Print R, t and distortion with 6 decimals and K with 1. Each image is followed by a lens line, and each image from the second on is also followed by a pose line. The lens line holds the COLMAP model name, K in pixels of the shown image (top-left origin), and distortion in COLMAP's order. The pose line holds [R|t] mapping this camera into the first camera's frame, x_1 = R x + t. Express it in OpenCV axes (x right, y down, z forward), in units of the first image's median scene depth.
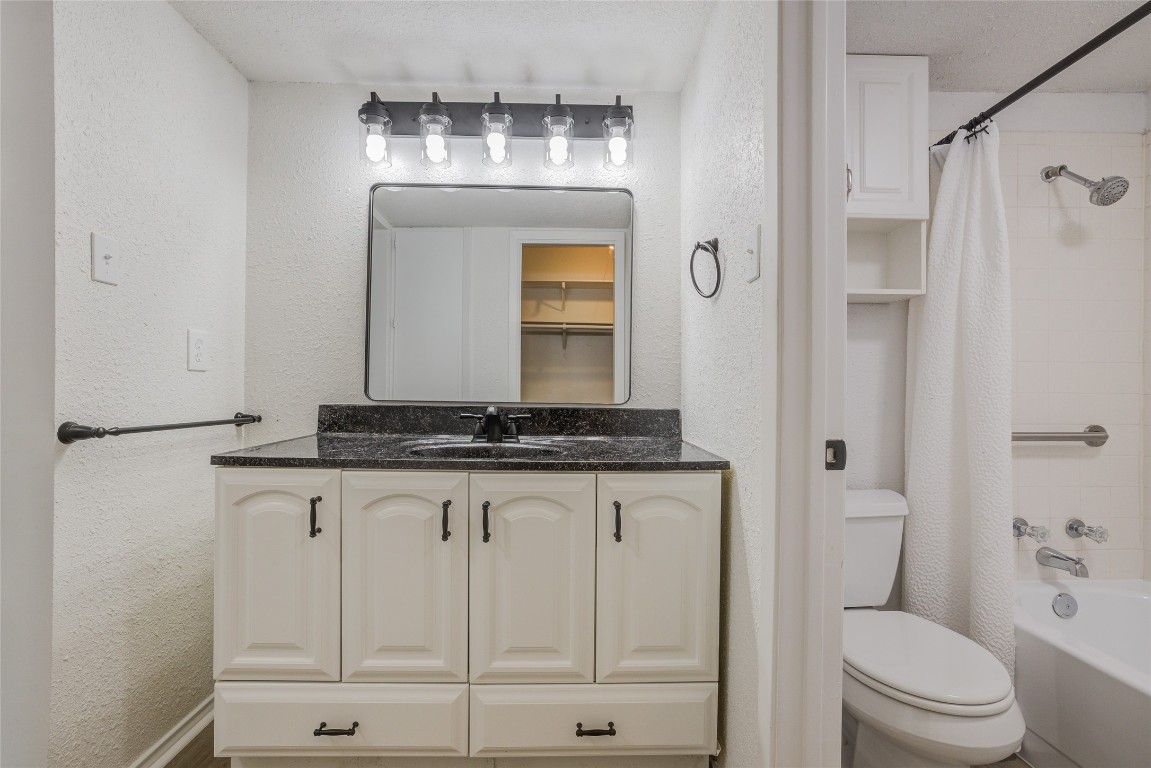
lens RADIAL K [[489.8, 0, 577.8], [0, 489.8, 389.7], [0, 0, 1]] dist [-0.040369, 0.017898]
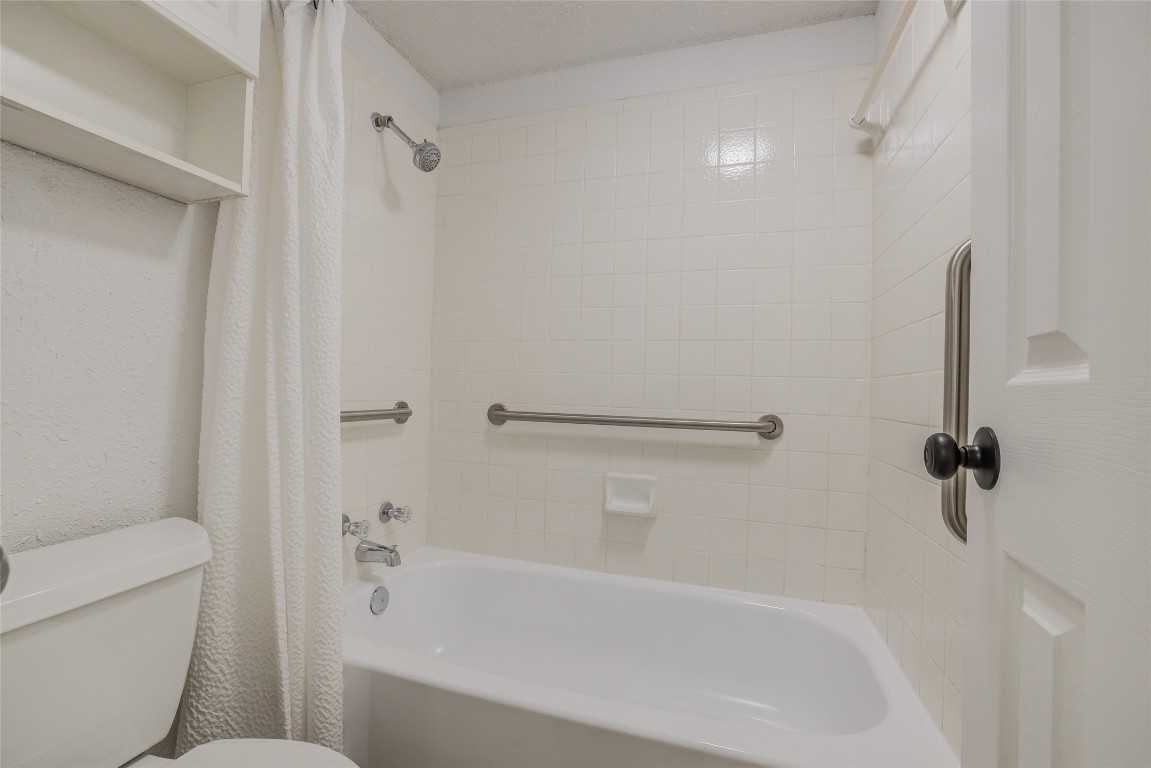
lens RADIAL K [[517.8, 0, 575.9], [0, 517.8, 388.3], [0, 0, 1]] dist [-0.051269, 0.019354]
pose [[0.326703, 0.006934, 0.945102, 0.221228], [-0.028868, 0.999580, 0.002645, 0.036081], [-0.944686, -0.028147, 0.326765, 0.341578]]
